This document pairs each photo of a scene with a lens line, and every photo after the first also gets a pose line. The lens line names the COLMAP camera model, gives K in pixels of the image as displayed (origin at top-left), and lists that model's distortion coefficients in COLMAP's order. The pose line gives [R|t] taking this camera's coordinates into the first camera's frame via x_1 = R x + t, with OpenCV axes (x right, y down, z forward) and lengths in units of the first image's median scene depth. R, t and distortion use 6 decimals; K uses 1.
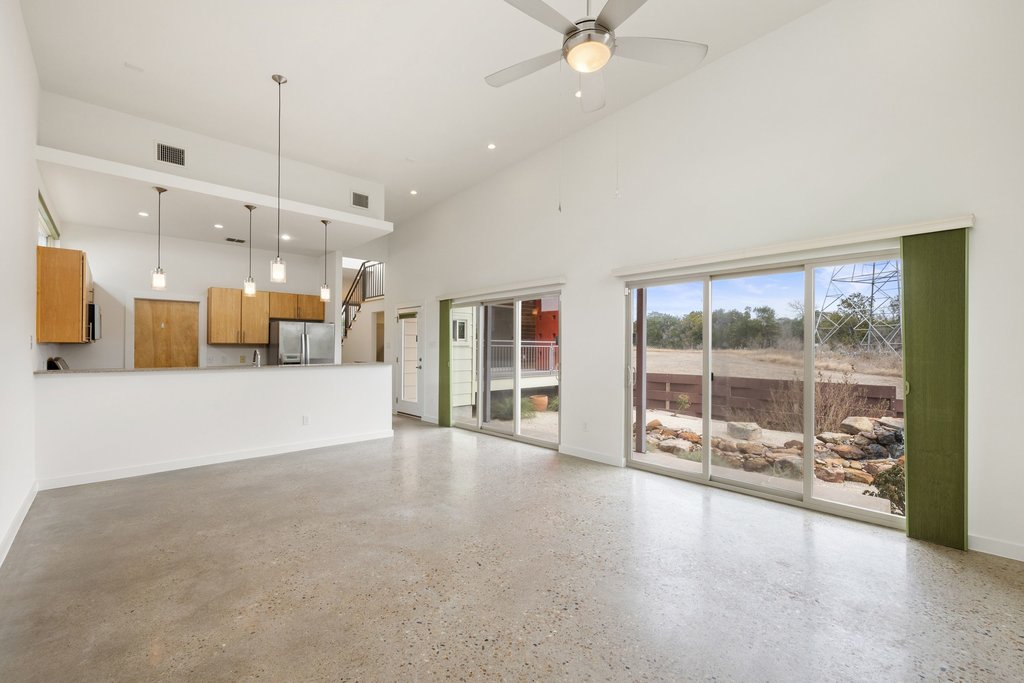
lens RADIAL K [[436.2, 0, 516.3], [0, 436.2, 343.3], [0, 0, 1]] dist [-0.000081, -0.000133]
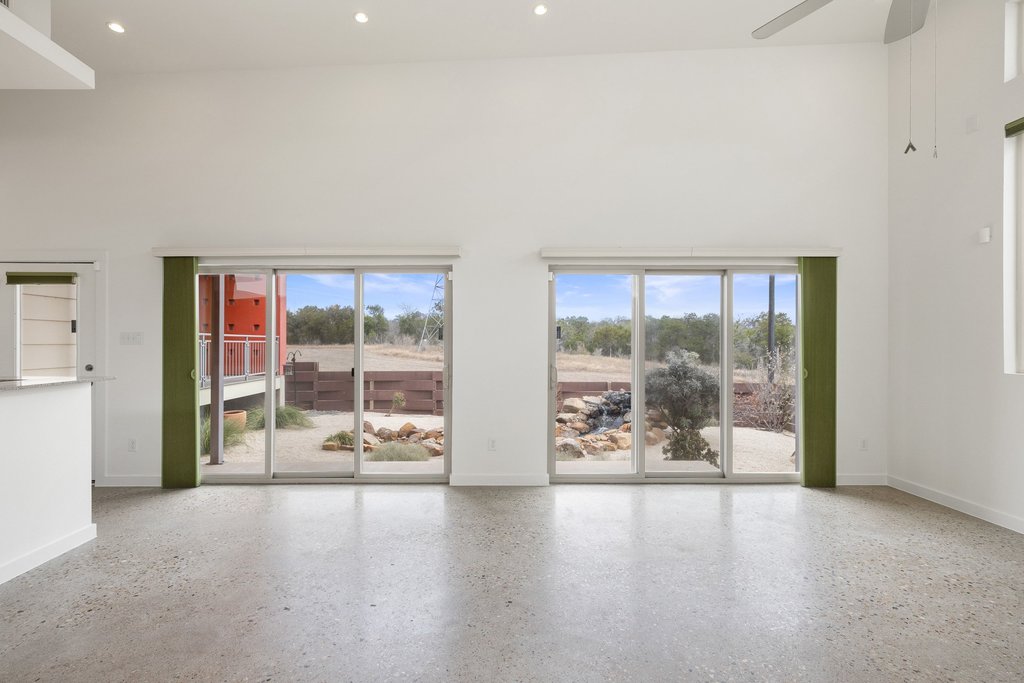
lens RADIAL K [[436.2, 0, 516.3], [0, 436.2, 343.3], [0, 0, 1]] dist [-0.000081, -0.000133]
pose [[0.680502, -0.003019, 0.732740, -0.308751], [-0.004973, 0.999949, 0.008738, 0.002297], [-0.732729, -0.009590, 0.680453, 0.354788]]
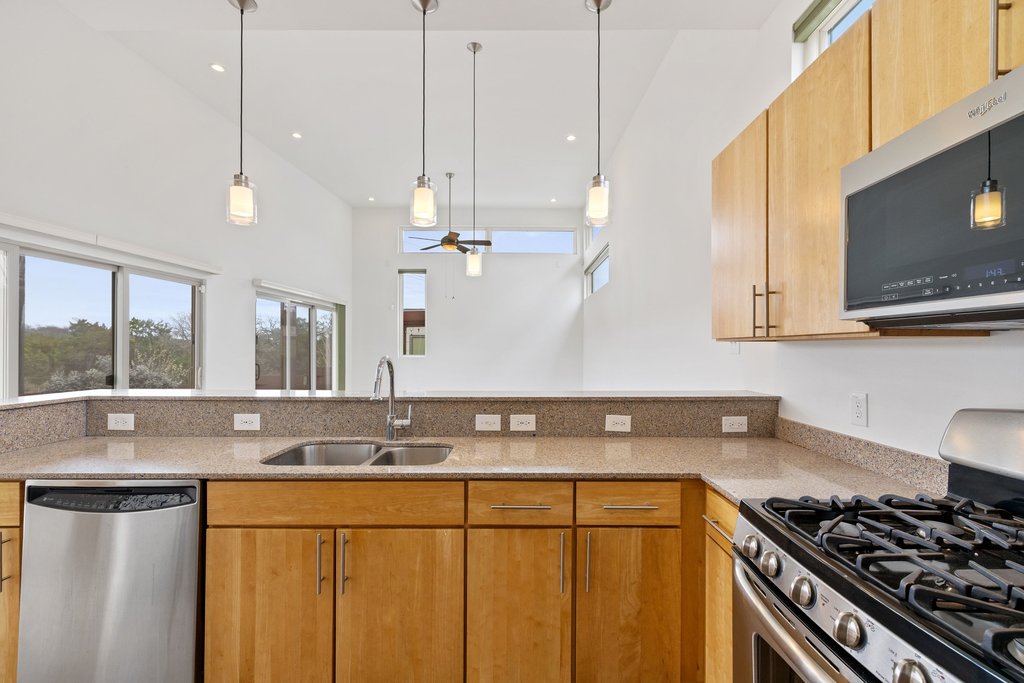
lens RADIAL K [[436.2, 0, 516.3], [0, 436.2, 343.3], [0, 0, 1]] dist [-0.000081, -0.000133]
pose [[-0.710478, 0.004891, 0.703702, -0.790530], [-0.008571, 0.999842, -0.015603, 0.007594], [-0.703667, -0.017117, -0.710323, 0.996250]]
